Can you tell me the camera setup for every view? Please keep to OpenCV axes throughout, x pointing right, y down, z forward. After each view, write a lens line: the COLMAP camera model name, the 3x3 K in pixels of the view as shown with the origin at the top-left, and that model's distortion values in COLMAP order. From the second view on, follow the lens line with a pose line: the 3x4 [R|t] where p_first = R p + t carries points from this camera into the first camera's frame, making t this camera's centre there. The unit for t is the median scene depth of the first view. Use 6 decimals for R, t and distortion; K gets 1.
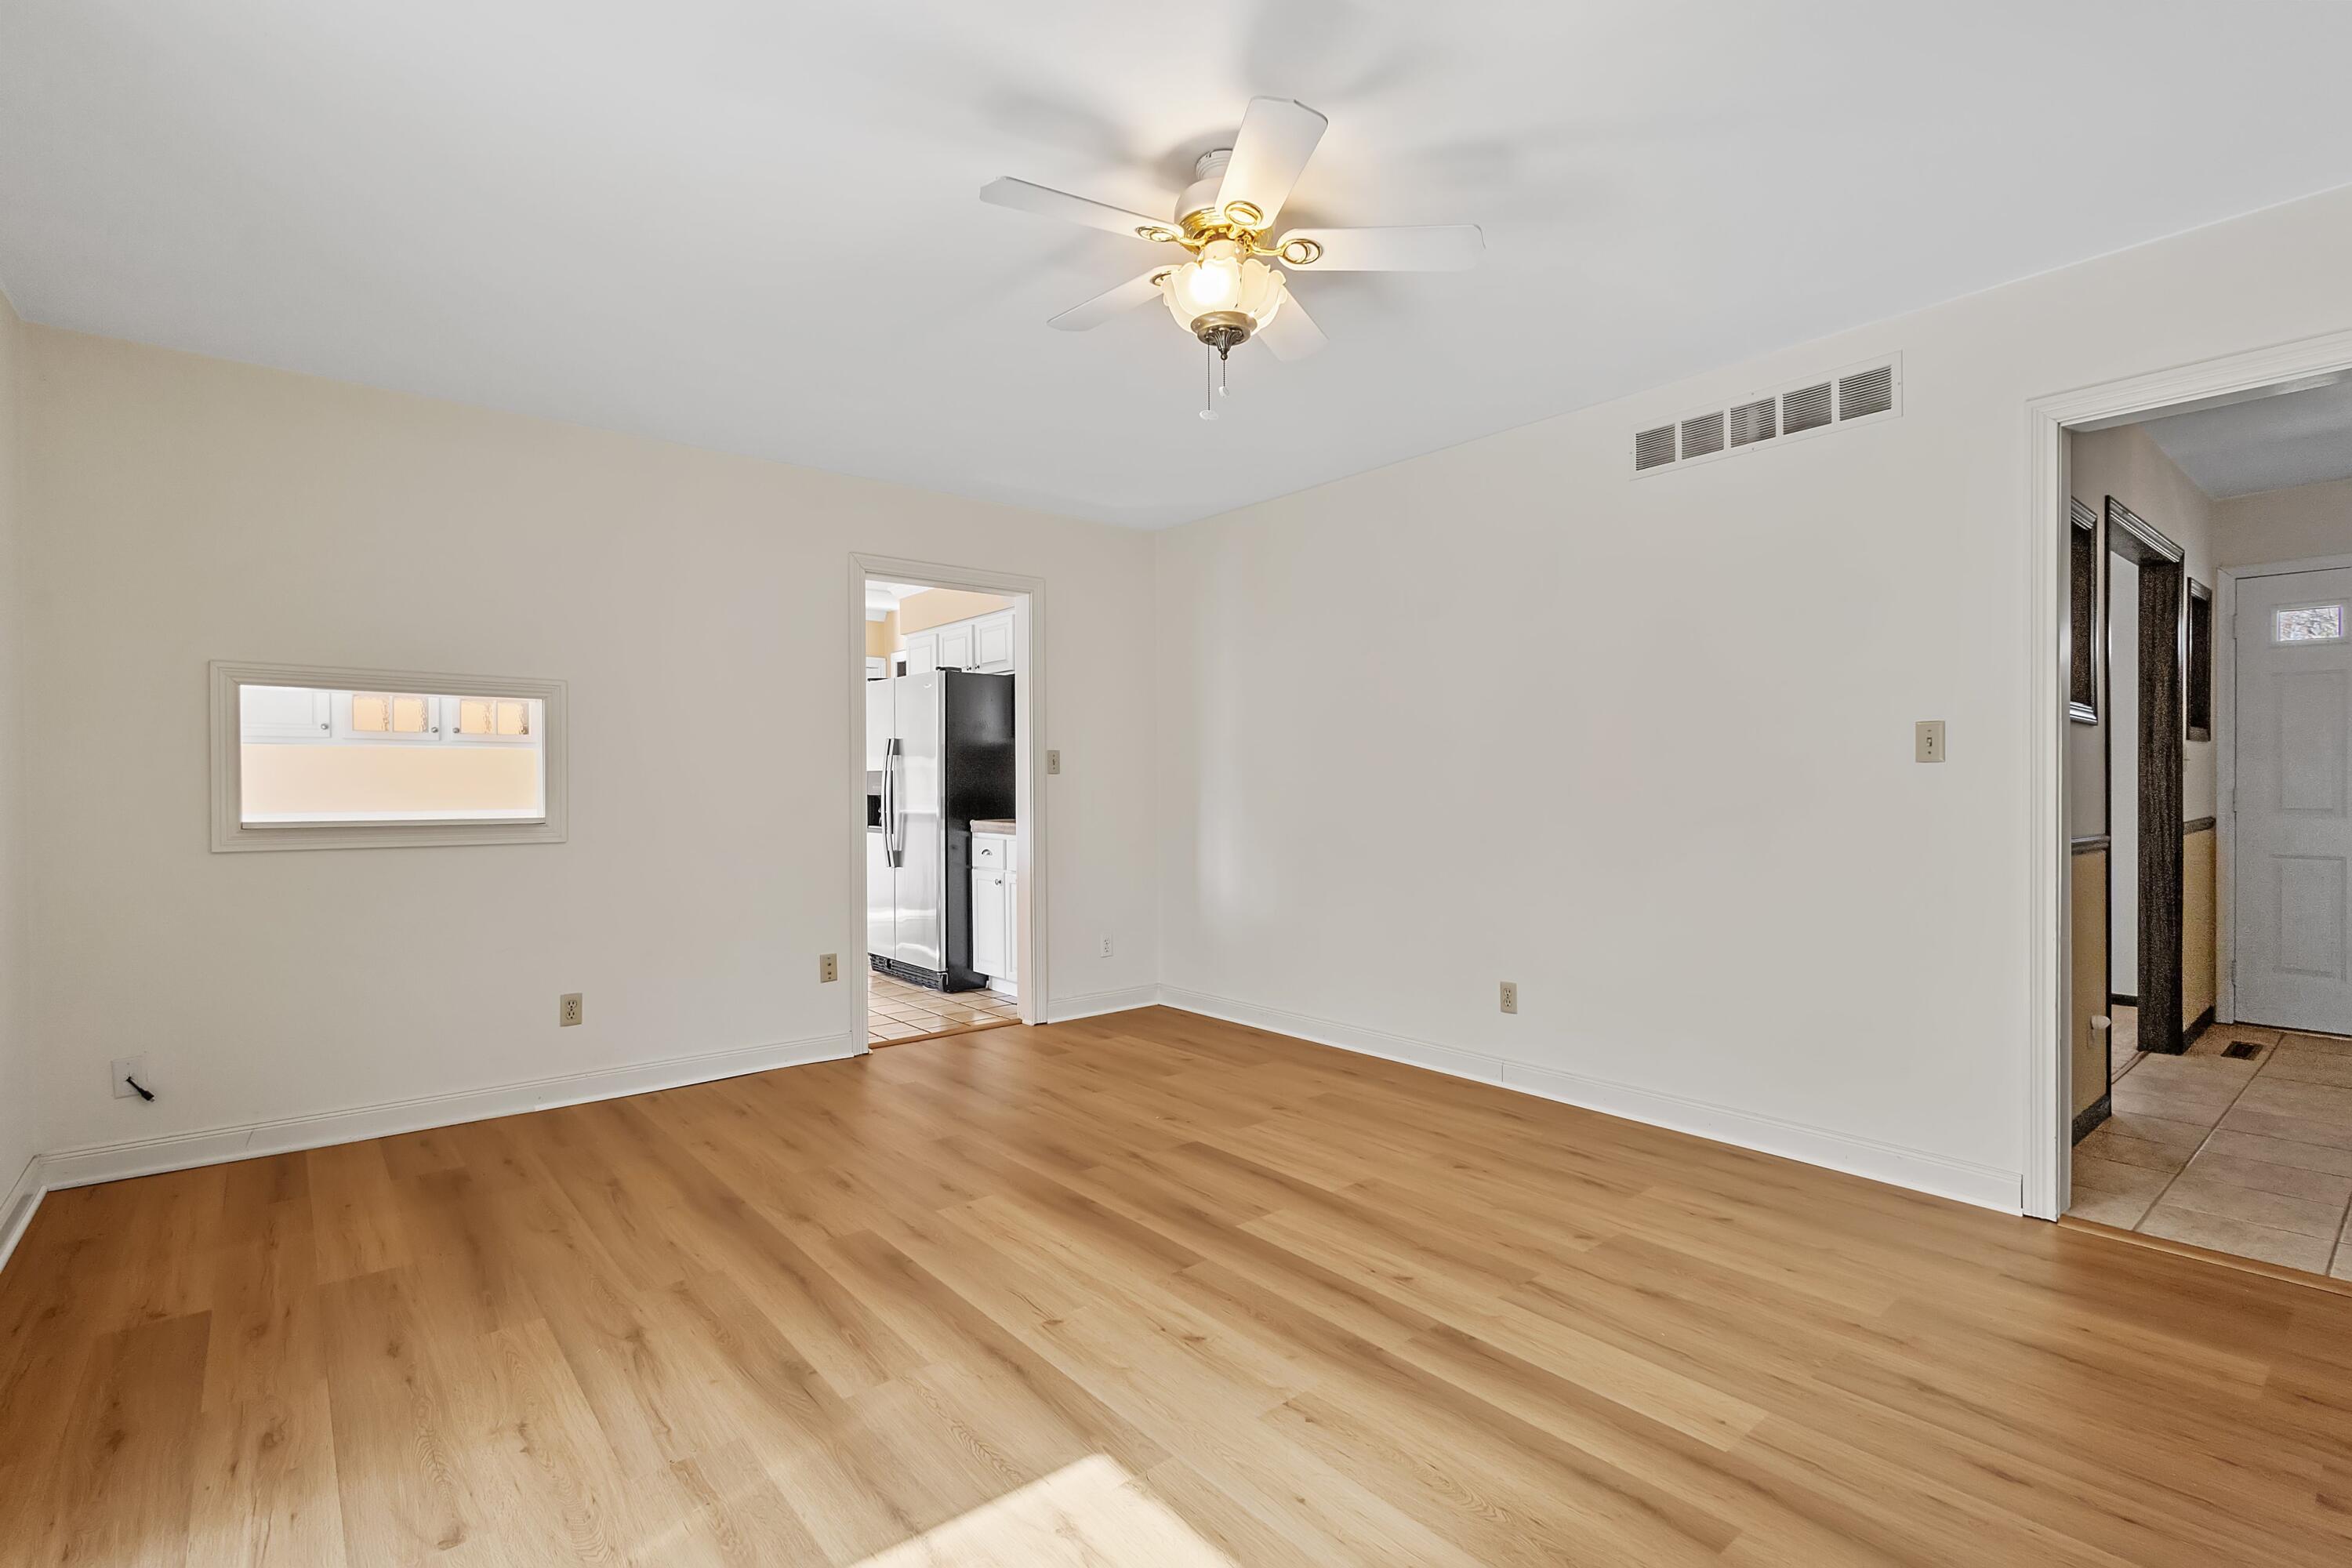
lens RADIAL K [[1078.2, 0, 1163.2], [0, 1078.2, 787.3], [0, 0, 1]] dist [0.009156, -0.002806]
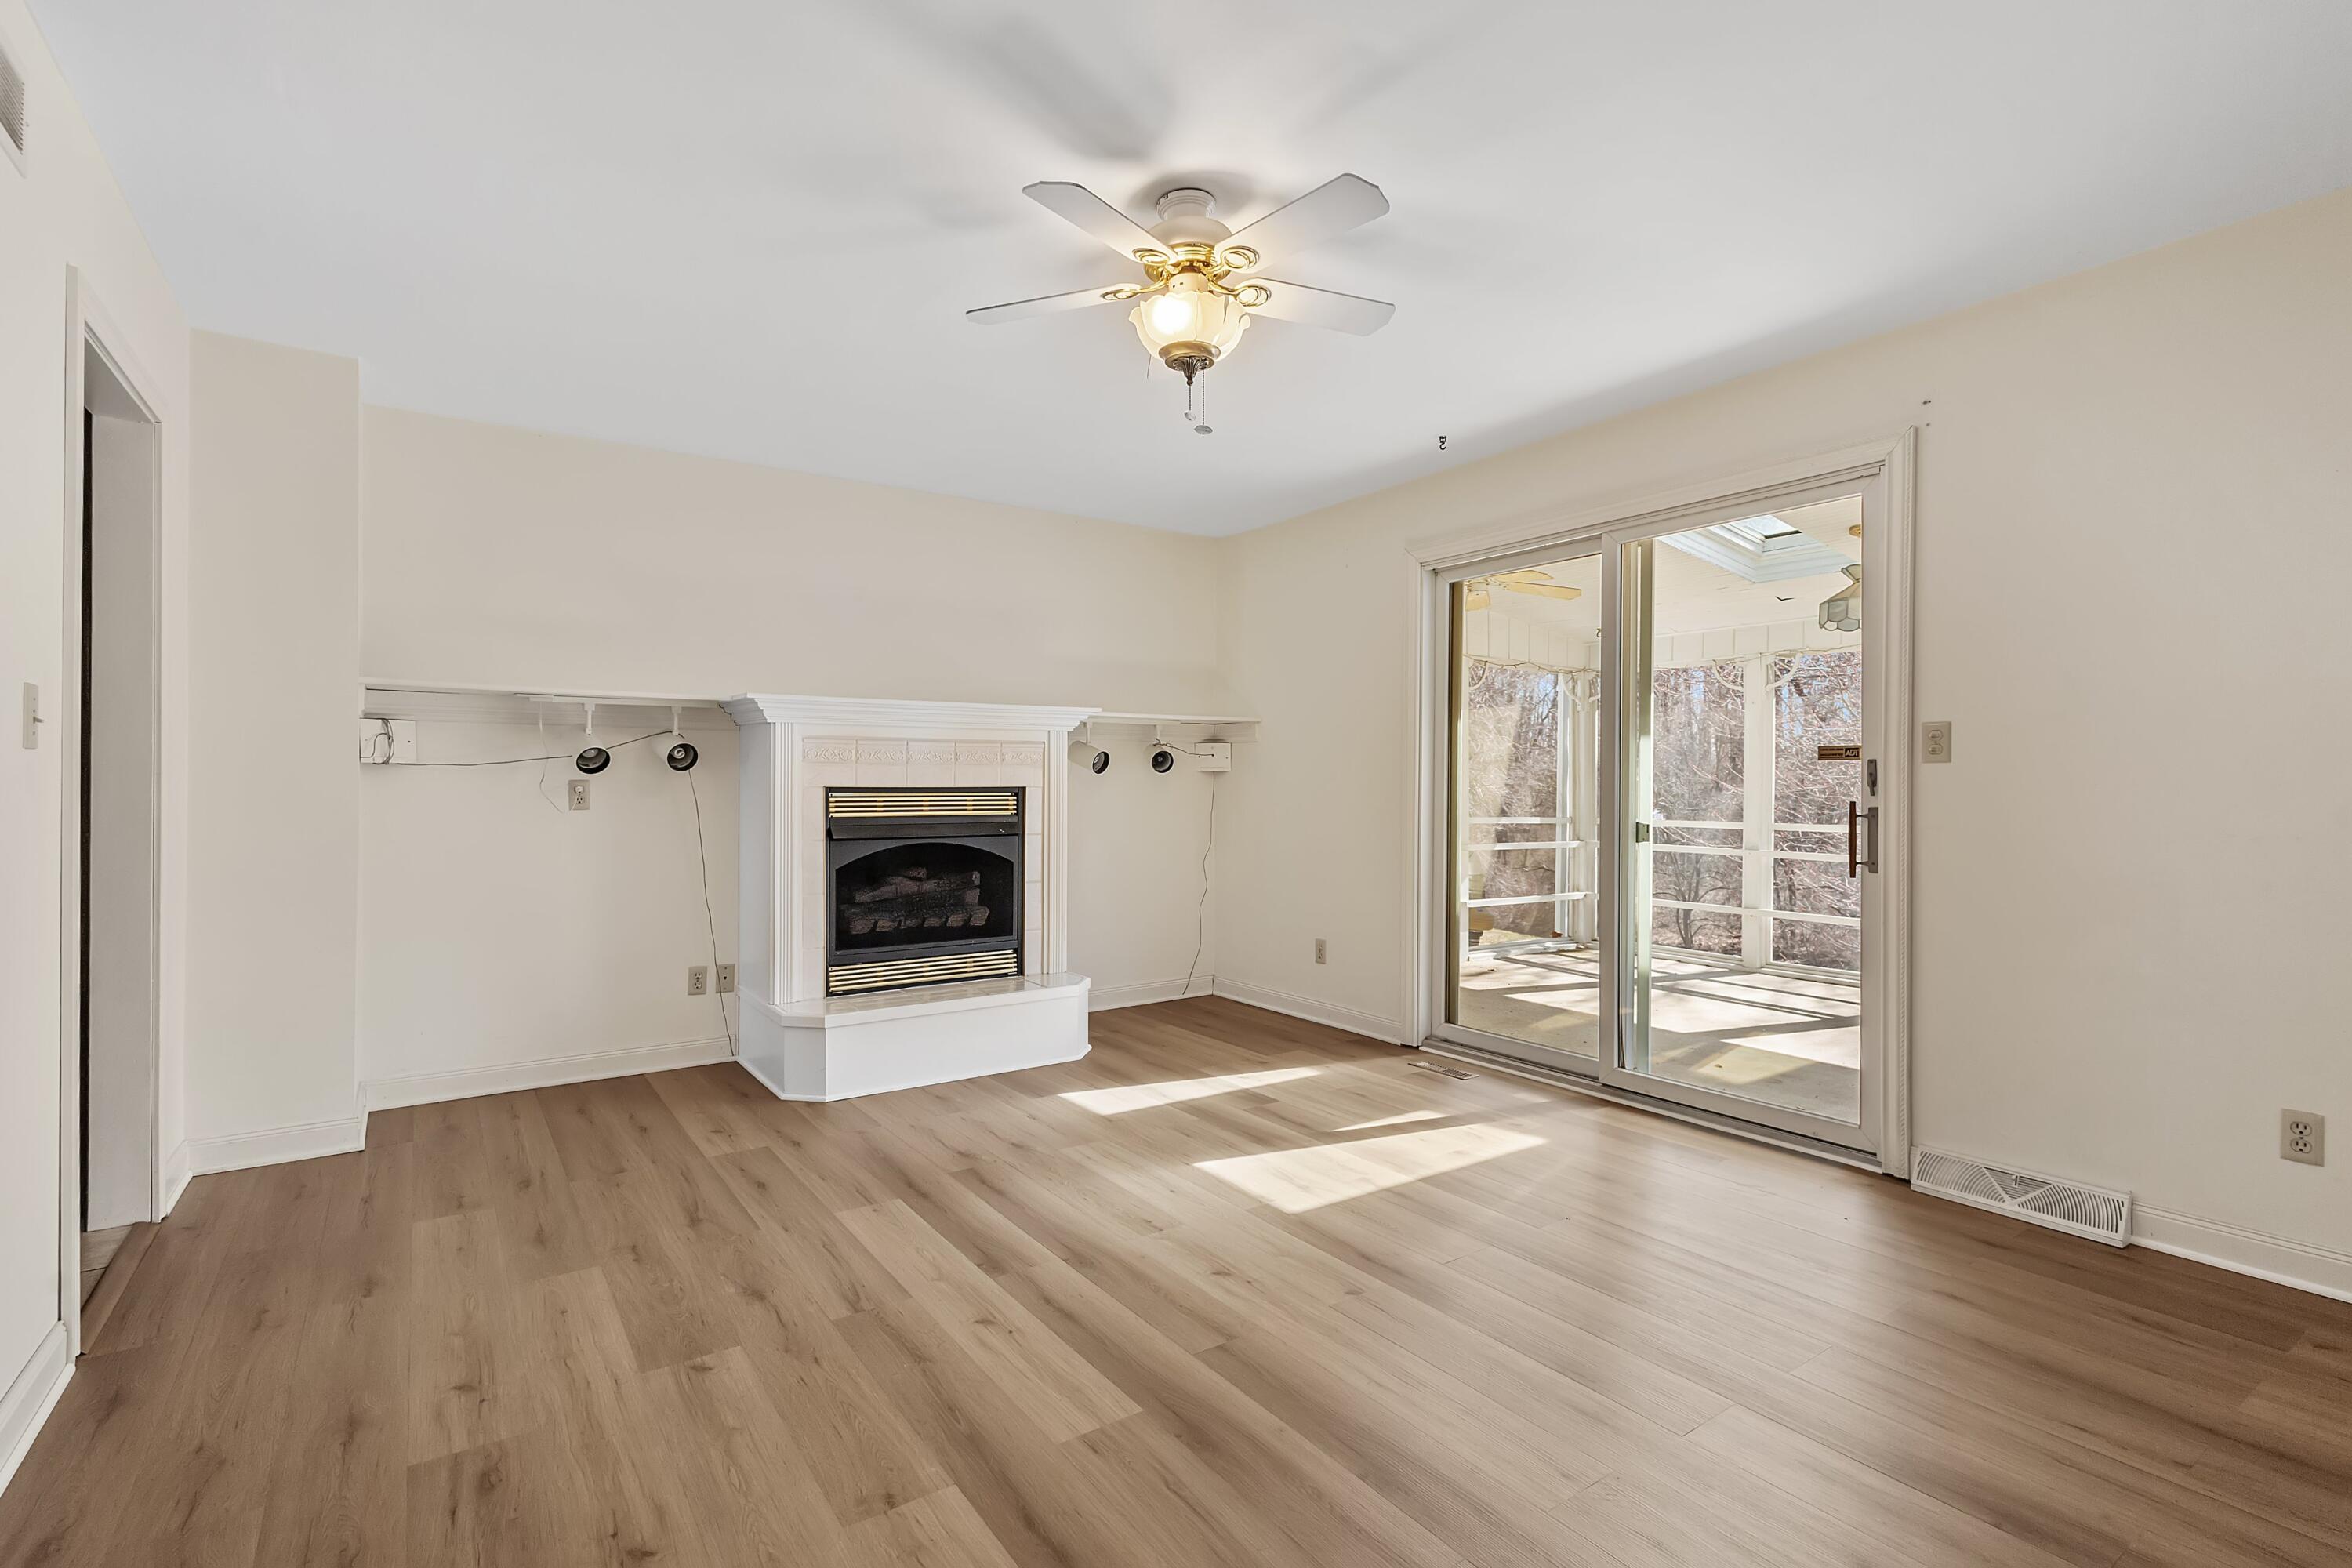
lens RADIAL K [[1078.2, 0, 1174.1], [0, 1078.2, 787.5], [0, 0, 1]] dist [0.009156, -0.002806]
pose [[-0.996756, 0.000753, 0.080480, -0.011537], [0.001059, 0.999992, 0.003760, -0.001139], [-0.080477, 0.003833, -0.996749, 1.957968]]
